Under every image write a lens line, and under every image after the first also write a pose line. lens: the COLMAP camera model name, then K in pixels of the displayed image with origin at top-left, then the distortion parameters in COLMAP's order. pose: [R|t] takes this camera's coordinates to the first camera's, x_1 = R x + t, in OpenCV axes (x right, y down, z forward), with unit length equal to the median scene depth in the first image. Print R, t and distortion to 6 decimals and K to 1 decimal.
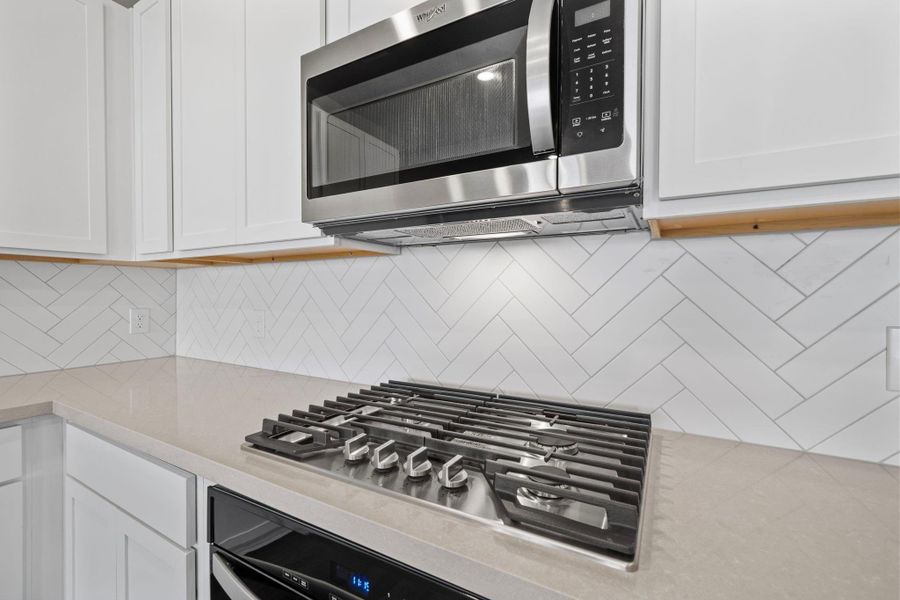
lens RADIAL K [[381.6, 0, 449.7], [0, 381.6, 297.1], [0, 0, 1]] dist [0.000639, 0.000093]
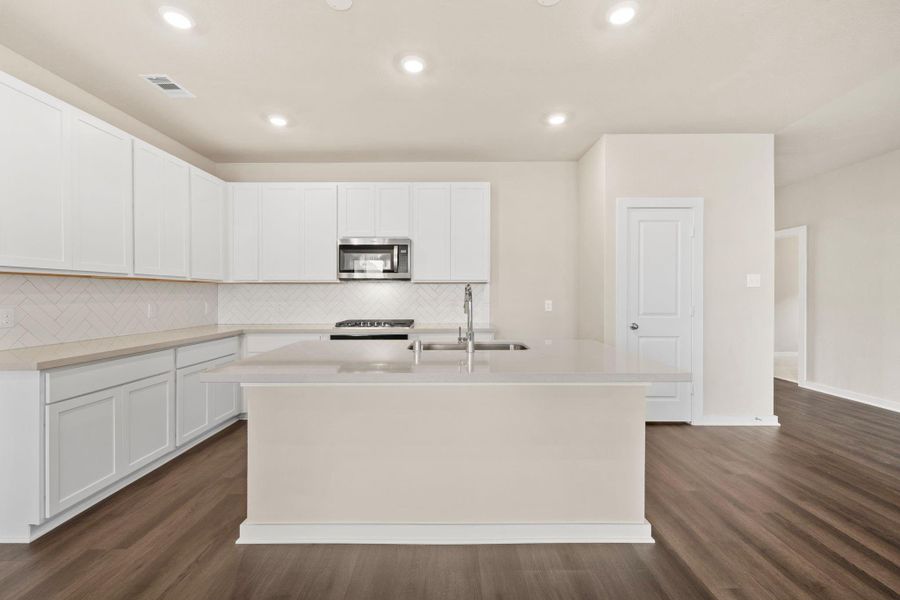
lens RADIAL K [[382.4, 0, 449.9], [0, 382.4, 296.8], [0, 0, 1]] dist [0.001048, 0.000117]
pose [[0.866720, -0.007915, 0.498732, -1.403051], [0.004948, 0.999961, 0.007271, -0.016619], [-0.498770, -0.003834, 0.866726, -3.219586]]
